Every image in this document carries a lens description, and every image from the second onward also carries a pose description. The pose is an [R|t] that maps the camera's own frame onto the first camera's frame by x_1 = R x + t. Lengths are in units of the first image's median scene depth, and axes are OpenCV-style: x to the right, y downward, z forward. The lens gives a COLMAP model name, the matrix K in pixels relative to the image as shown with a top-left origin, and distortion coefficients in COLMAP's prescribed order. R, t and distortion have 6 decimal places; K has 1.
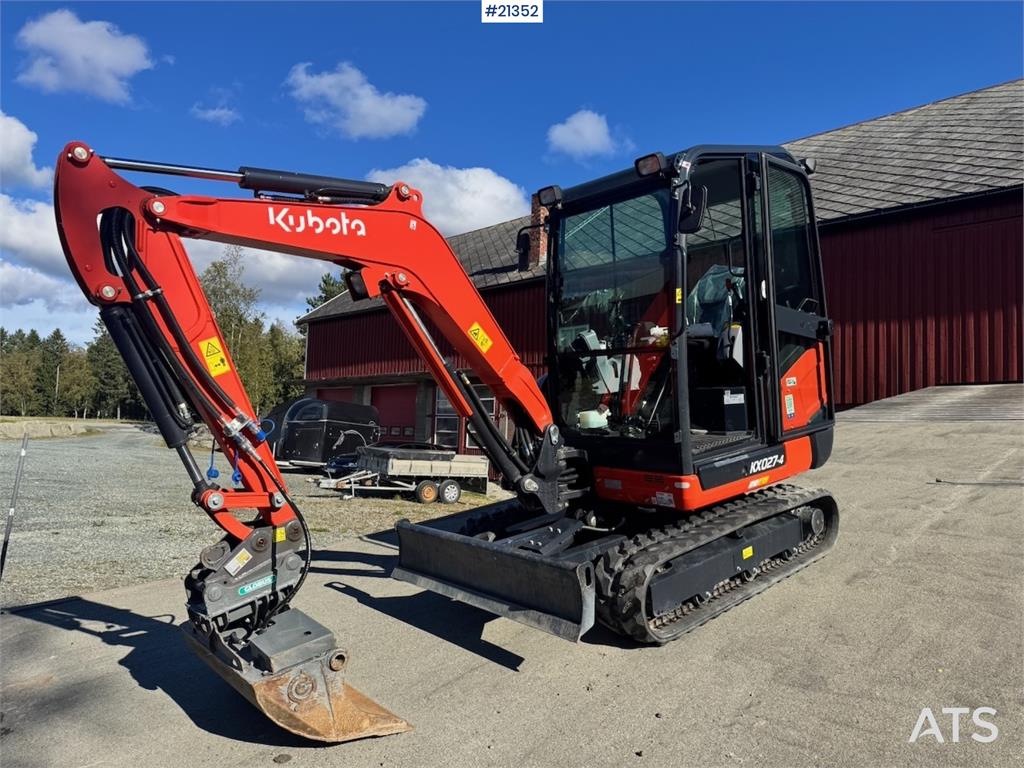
lens RADIAL K [[717.2, 0, 510.5], [0, 717.2, 391.4], [0, 0, 1]] dist [0.111300, -0.174681]
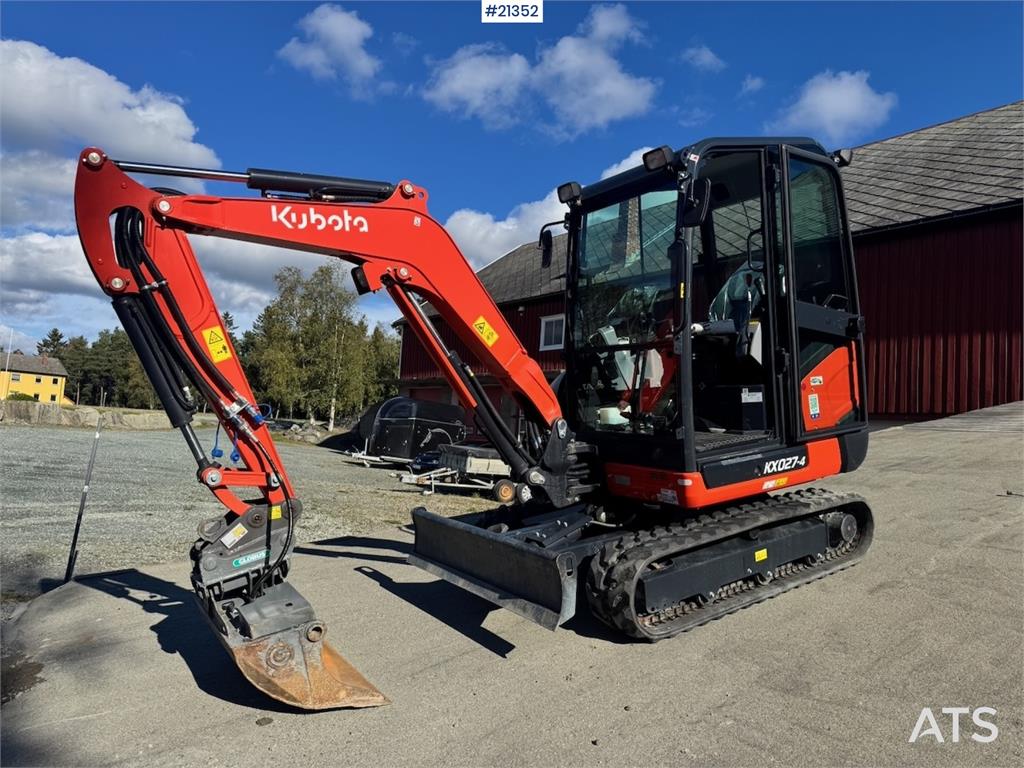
lens RADIAL K [[713.8, 0, 513.1], [0, 713.8, 390.3], [0, 0, 1]] dist [0.084464, -0.124268]
pose [[0.991154, 0.017978, -0.131496, 0.130422], [-0.018859, 0.999807, -0.005460, 0.013836], [0.131373, 0.007891, 0.991302, -0.002584]]
